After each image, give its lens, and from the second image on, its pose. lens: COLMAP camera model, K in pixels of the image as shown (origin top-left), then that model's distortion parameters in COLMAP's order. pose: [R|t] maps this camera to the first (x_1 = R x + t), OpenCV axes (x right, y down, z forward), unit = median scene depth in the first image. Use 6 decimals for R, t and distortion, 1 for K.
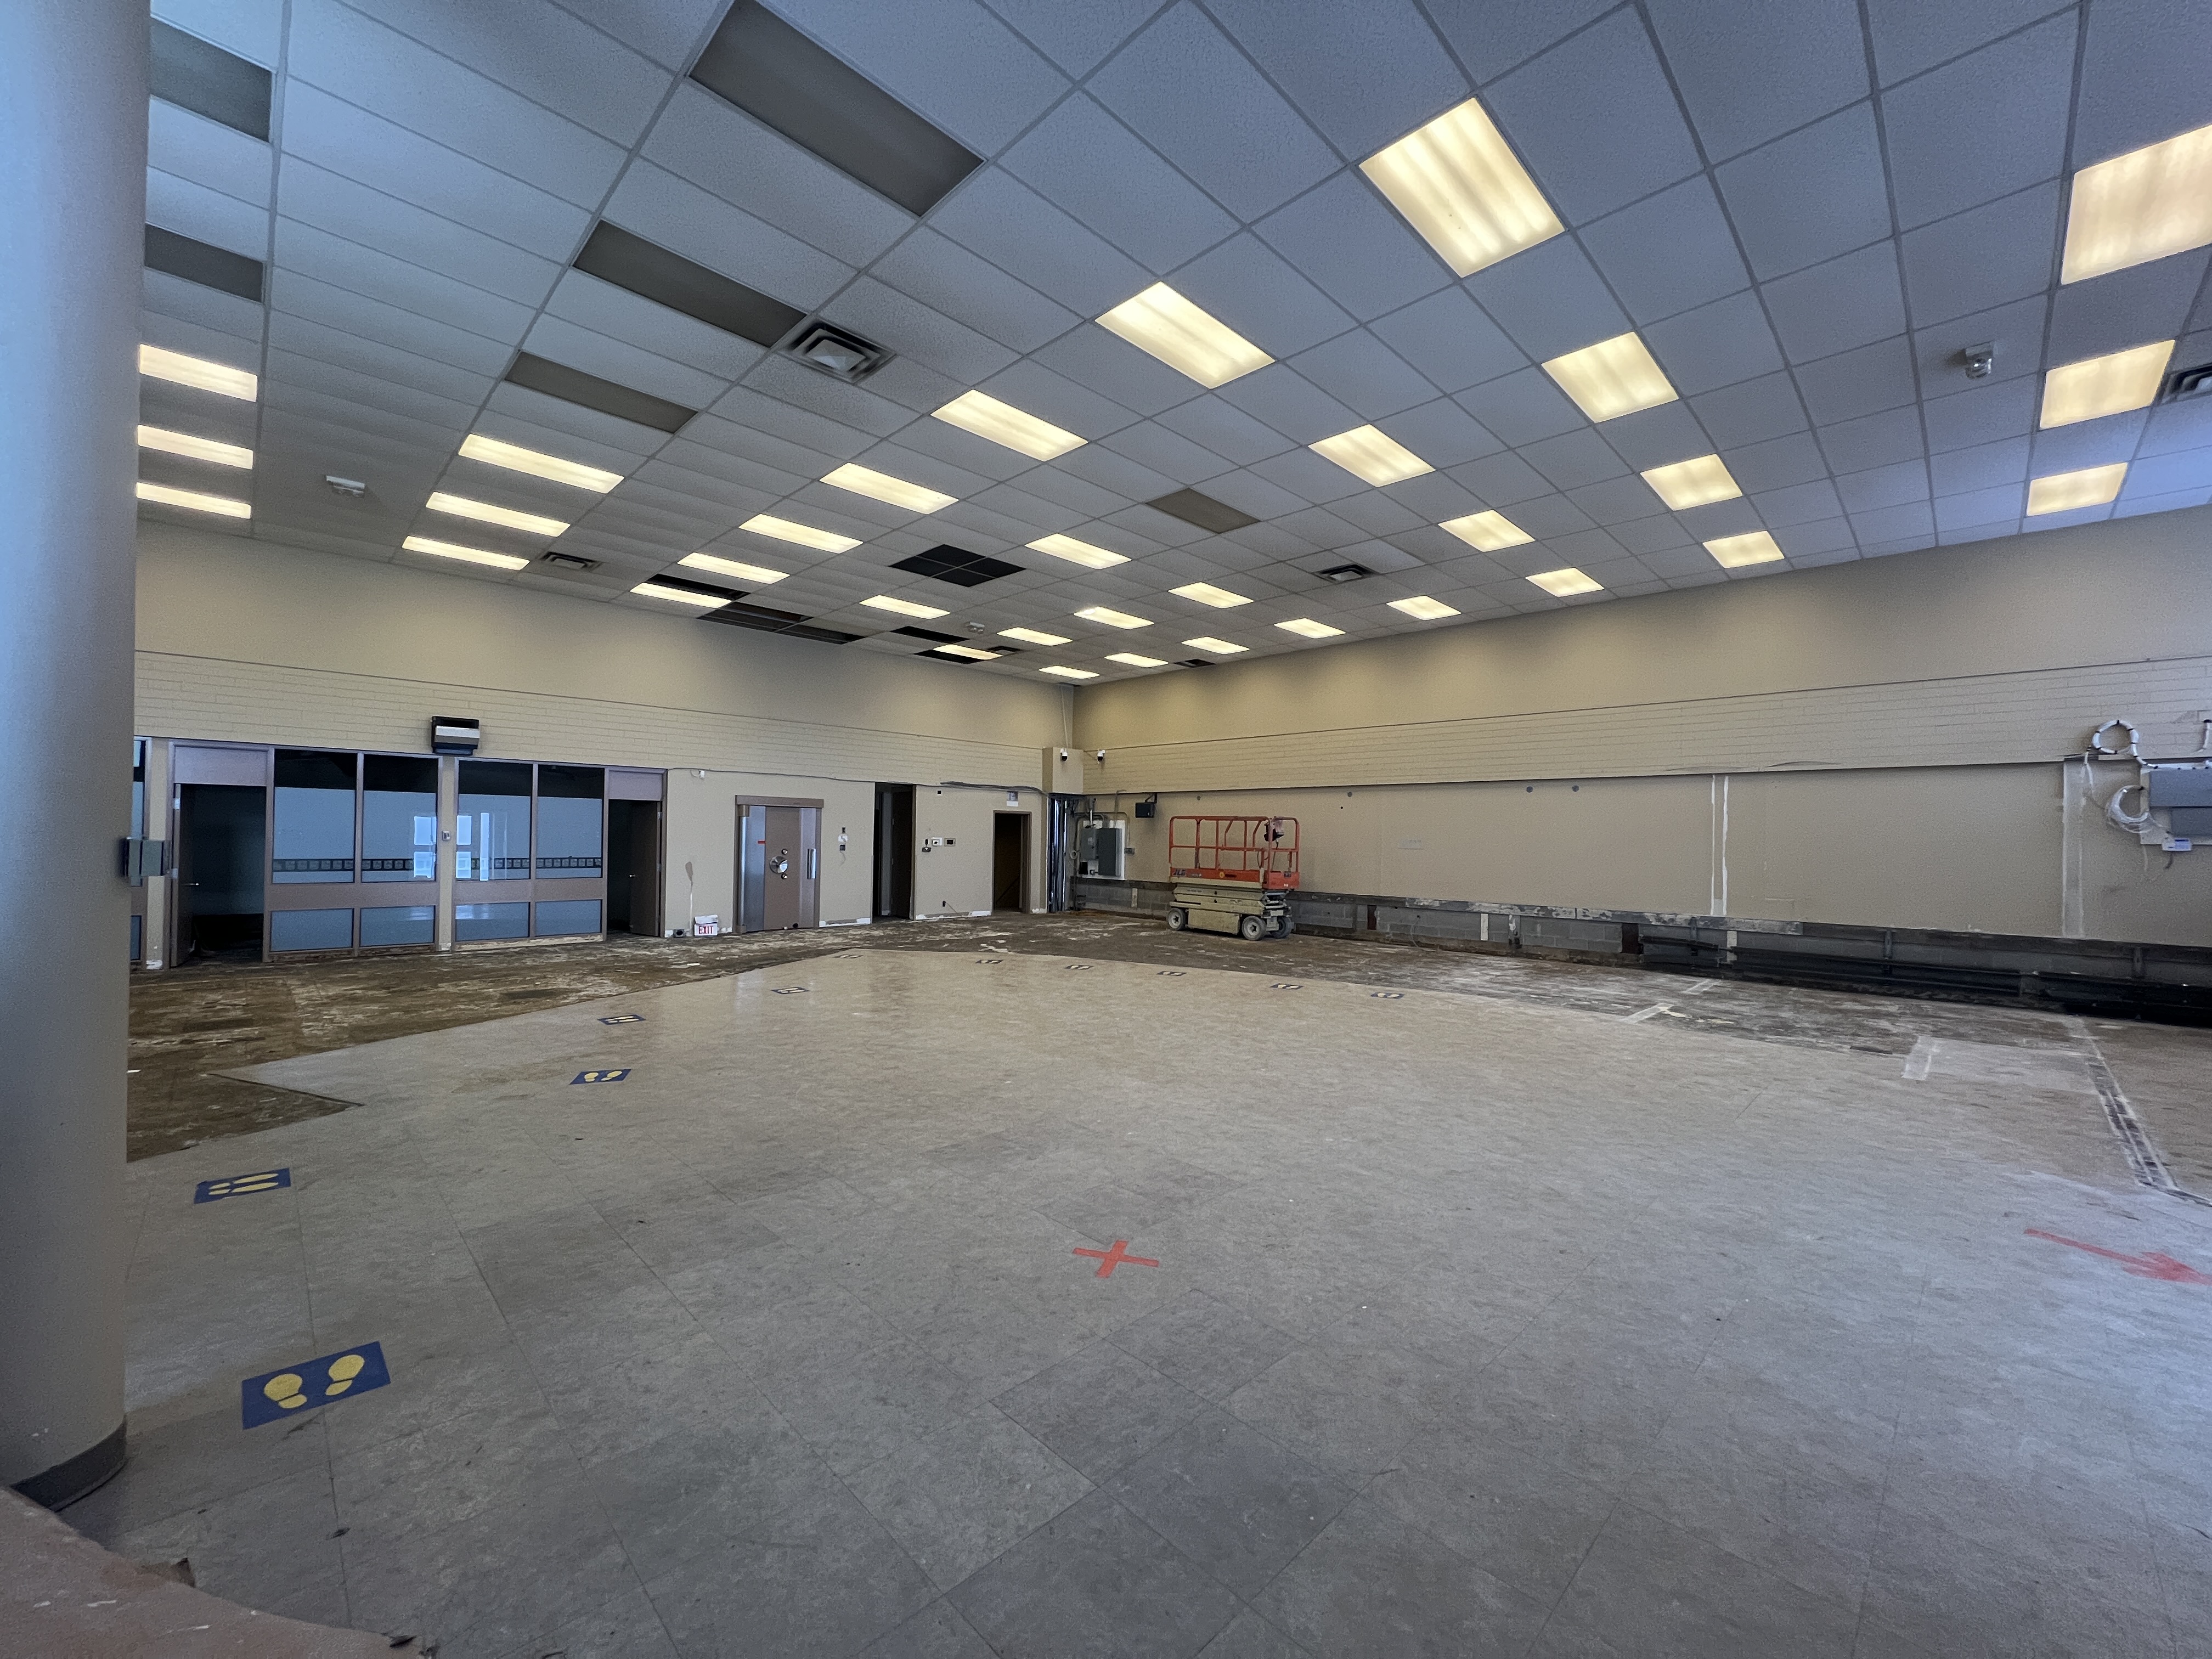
lens RADIAL K [[878.1, 0, 1110.0], [0, 878.1, 833.6], [0, 0, 1]] dist [-0.001956, 0.000430]
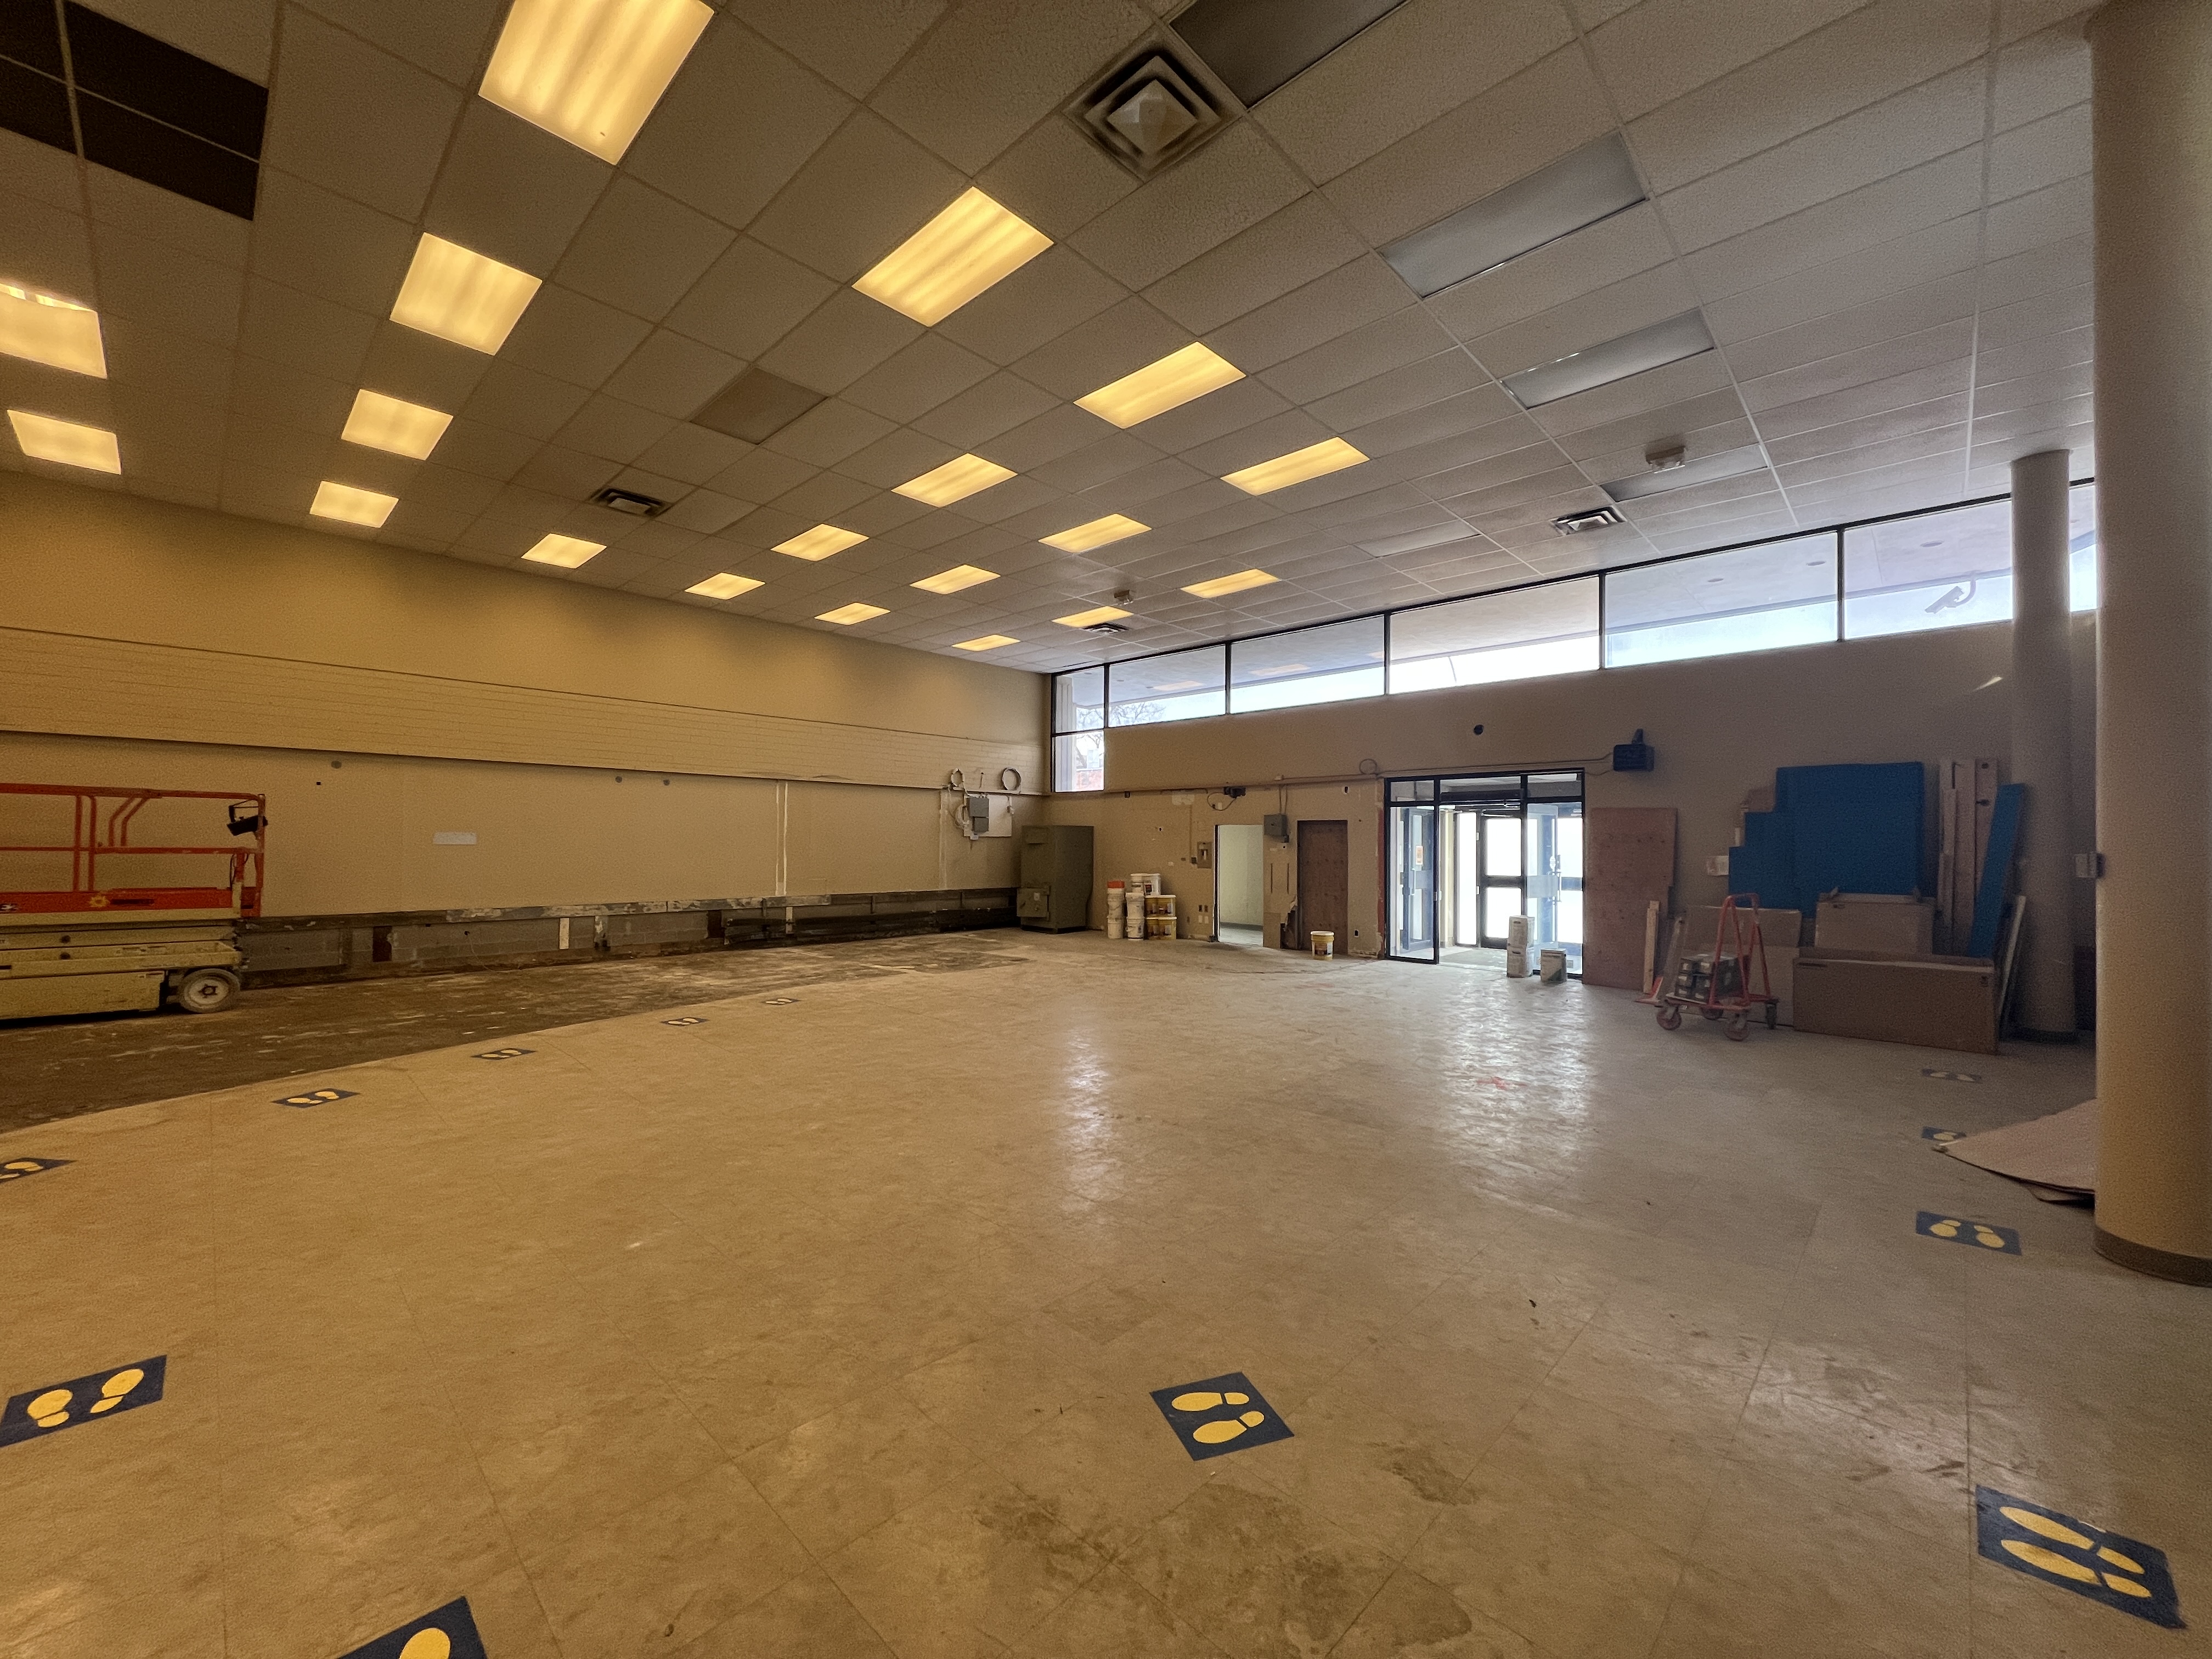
lens RADIAL K [[878.1, 0, 1109.7], [0, 878.1, 833.8], [0, 0, 1]] dist [-0.001956, 0.000430]
pose [[-0.026274, -0.003911, 0.999647, -0.538280], [-0.012658, 0.999913, 0.003580, -0.002819], [-0.999575, -0.012560, -0.026321, 0.572750]]
